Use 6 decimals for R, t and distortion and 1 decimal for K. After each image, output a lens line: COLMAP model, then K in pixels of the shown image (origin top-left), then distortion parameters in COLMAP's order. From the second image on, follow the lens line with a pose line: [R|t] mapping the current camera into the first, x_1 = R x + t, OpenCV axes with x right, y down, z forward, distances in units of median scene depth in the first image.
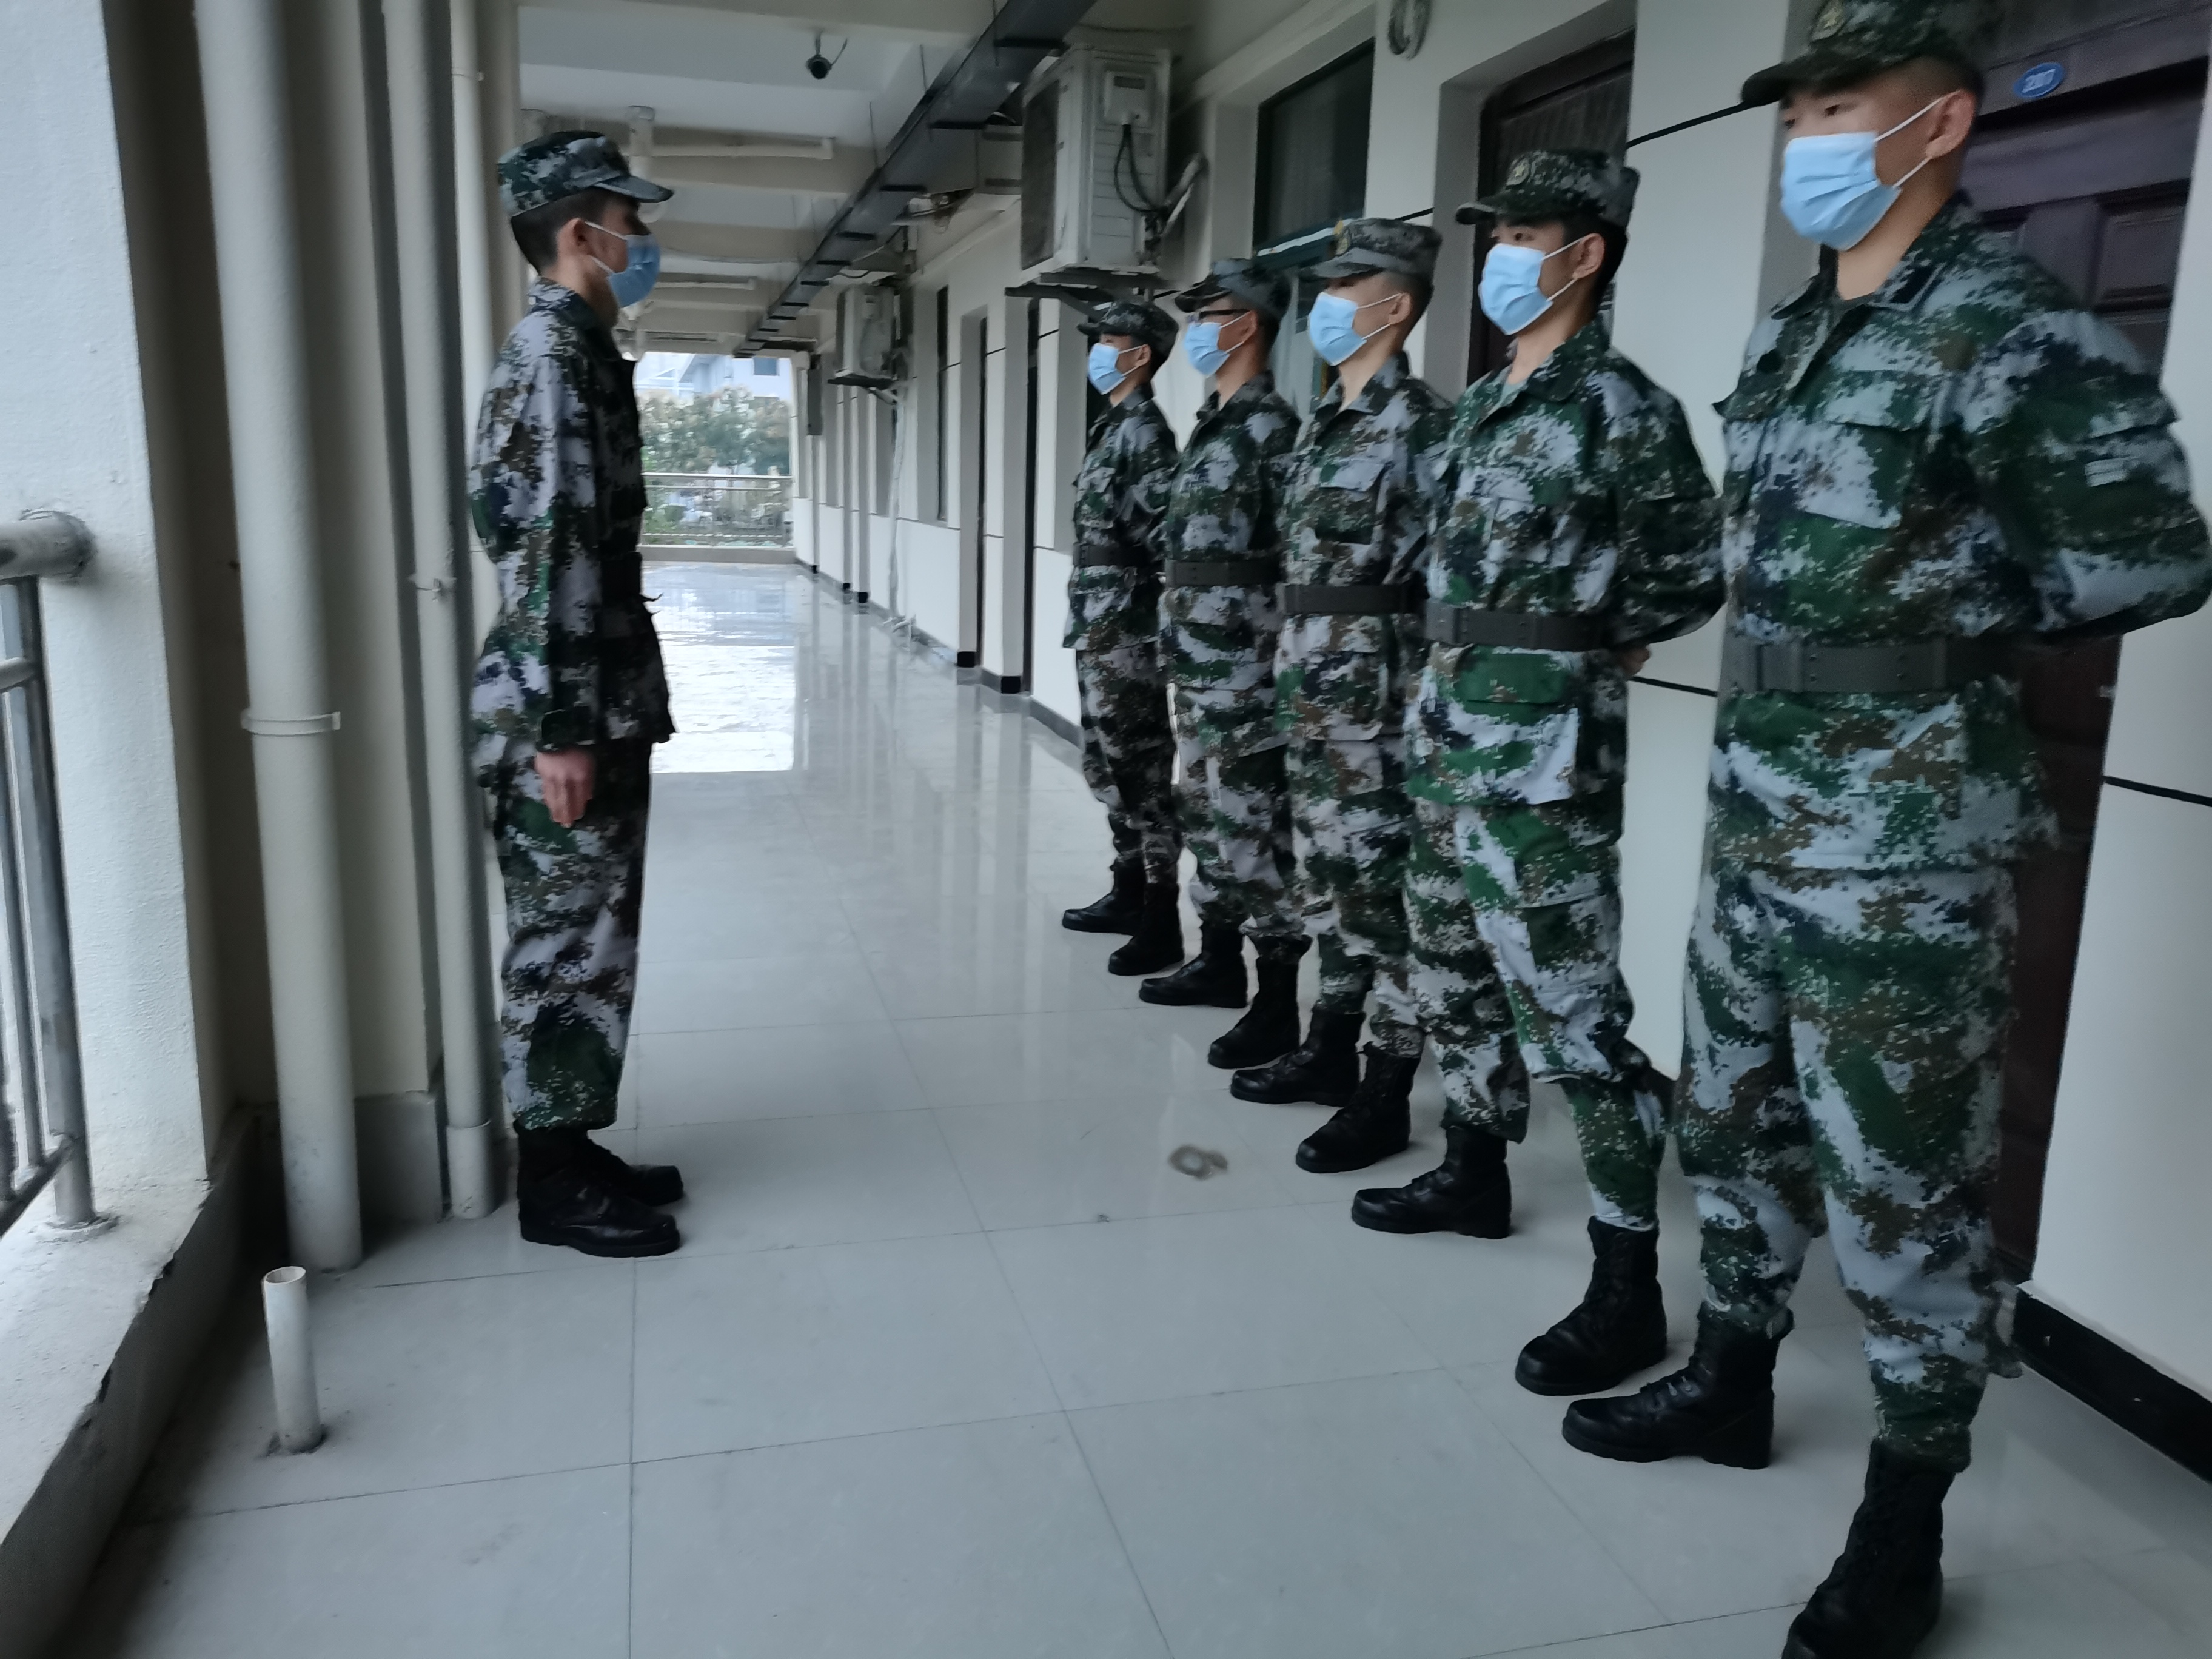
lens RADIAL K [[1714.2, 0, 1105.8], [0, 1714.2, 827.7], [0, 0, 1]] dist [0.007198, 0.003747]
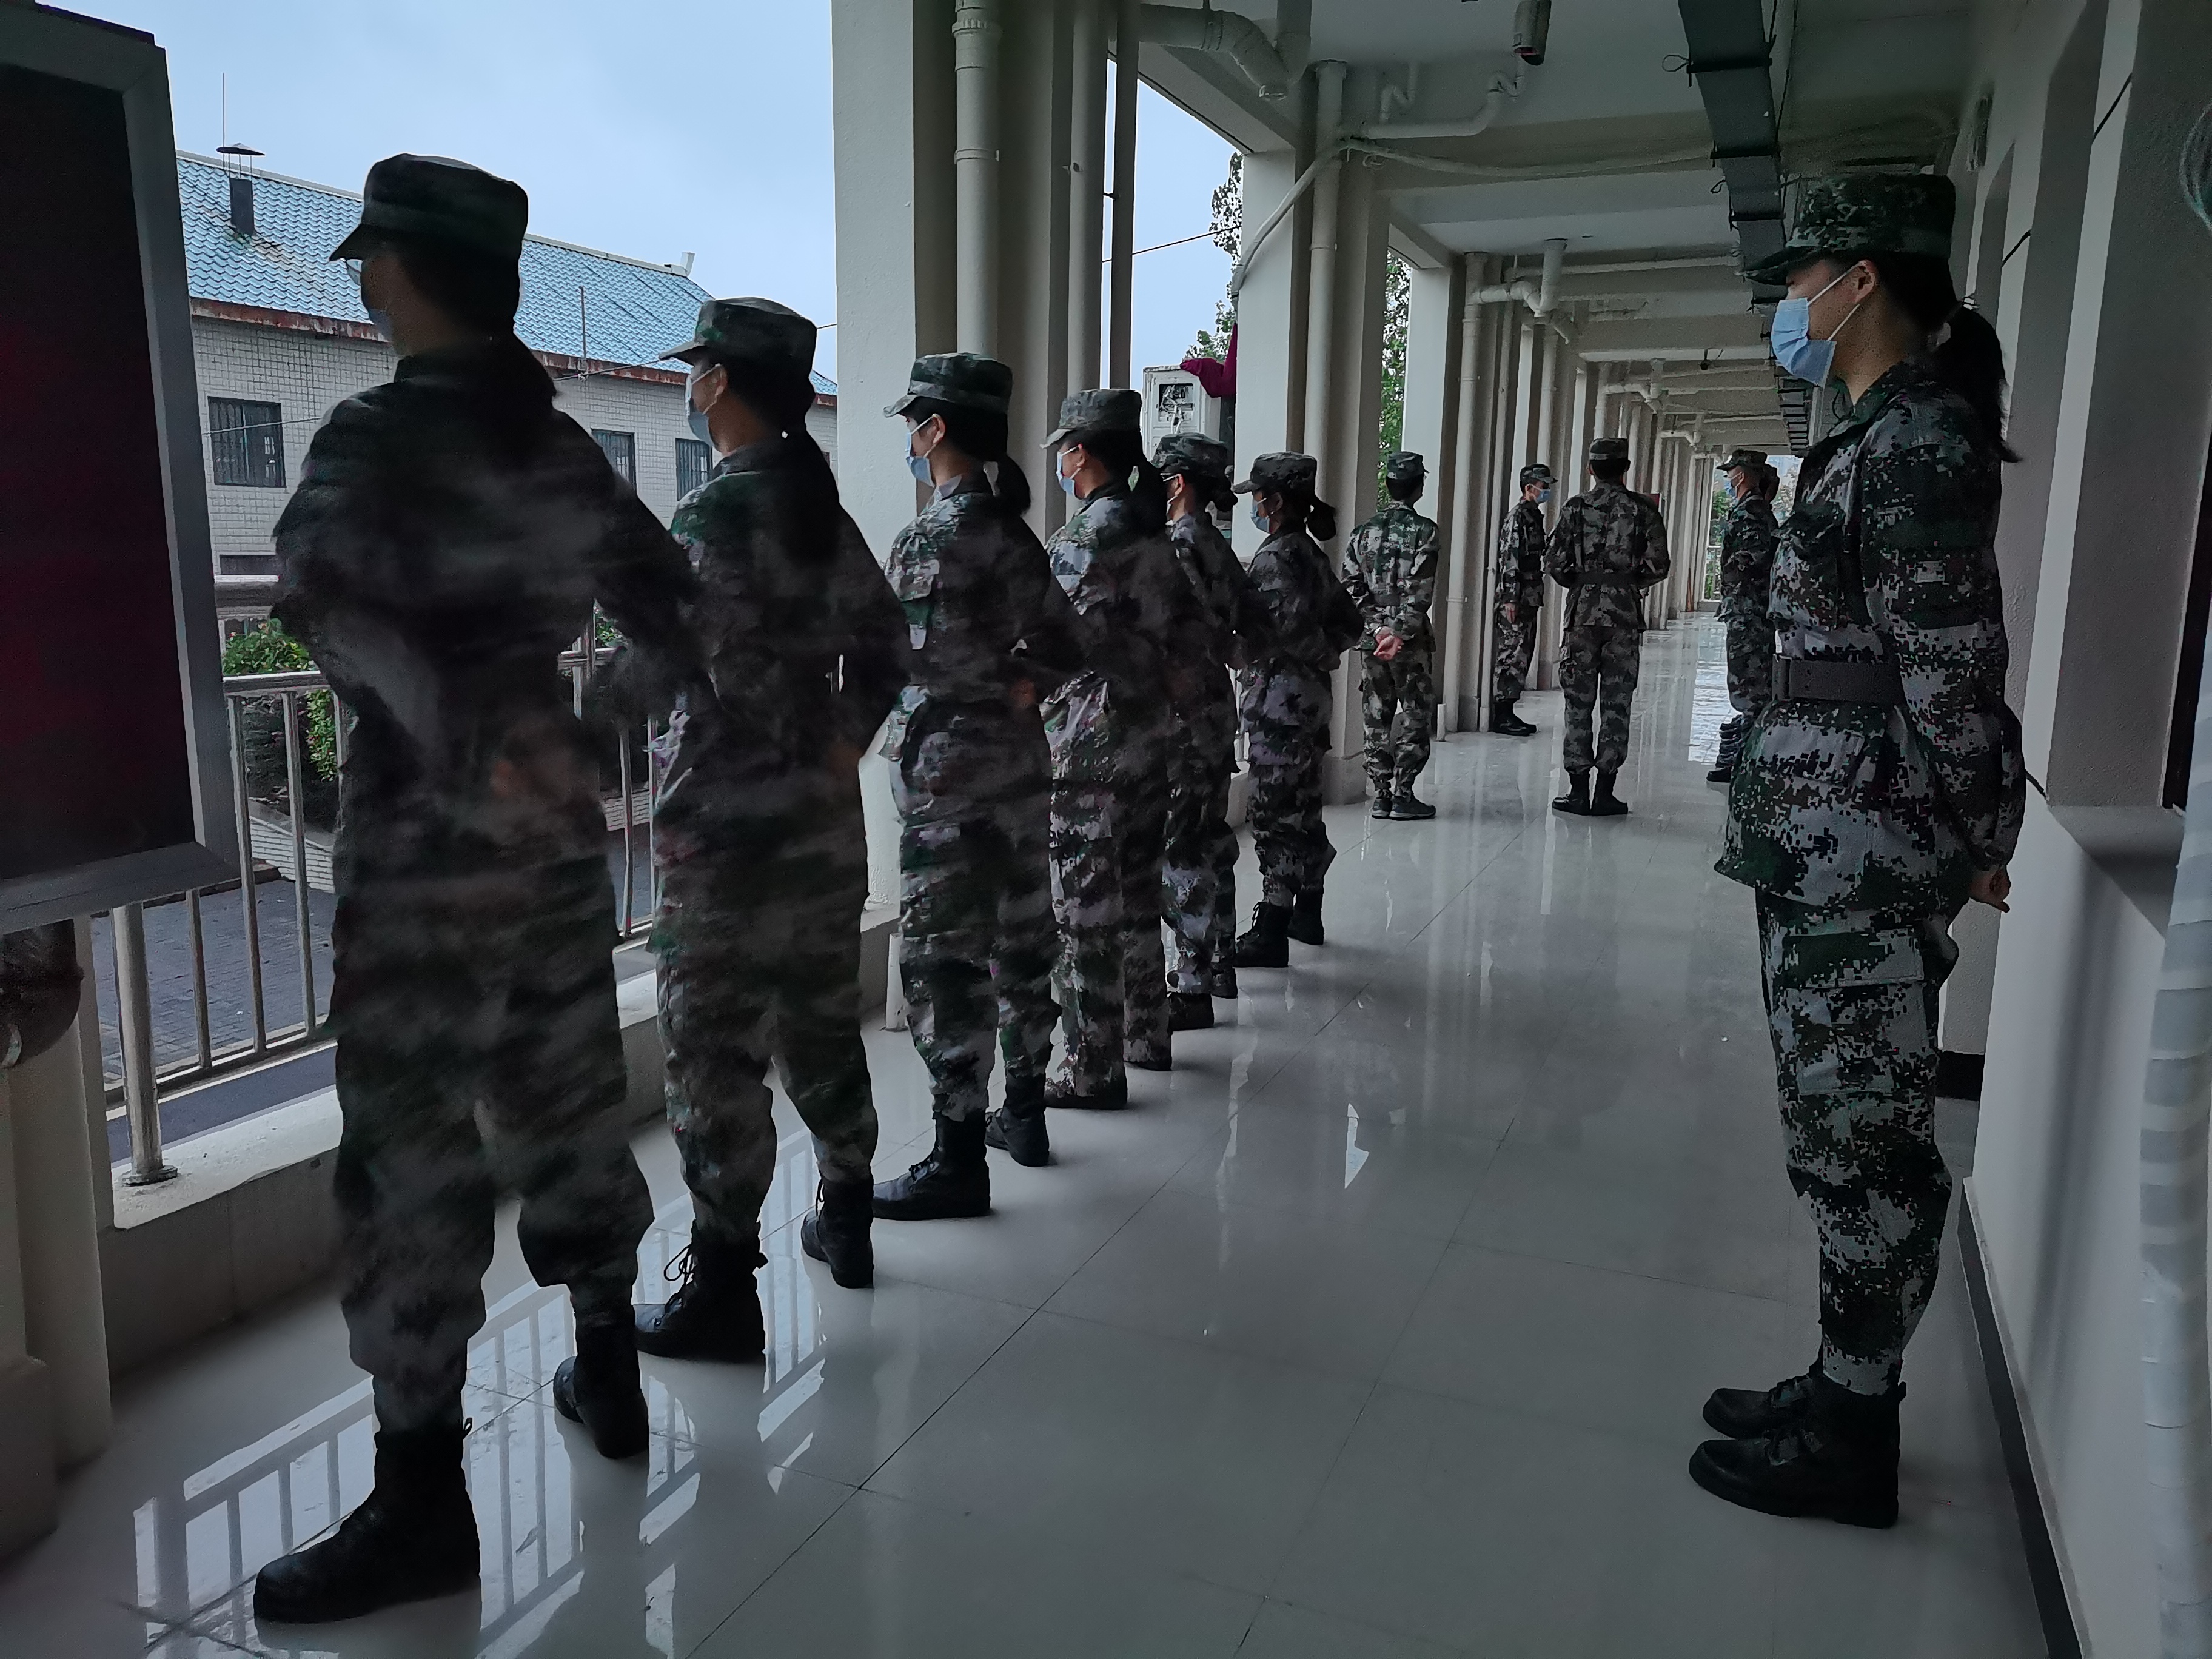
lens RADIAL K [[1714.2, 0, 1106.9], [0, 1714.2, 829.7], [0, 0, 1]] dist [0.007198, 0.003747]
pose [[0.787367, 0.081091, -0.611128, 1.461965], [-0.108149, 0.994107, -0.007429, 0.616658], [0.606924, 0.071942, 0.791497, -2.790238]]
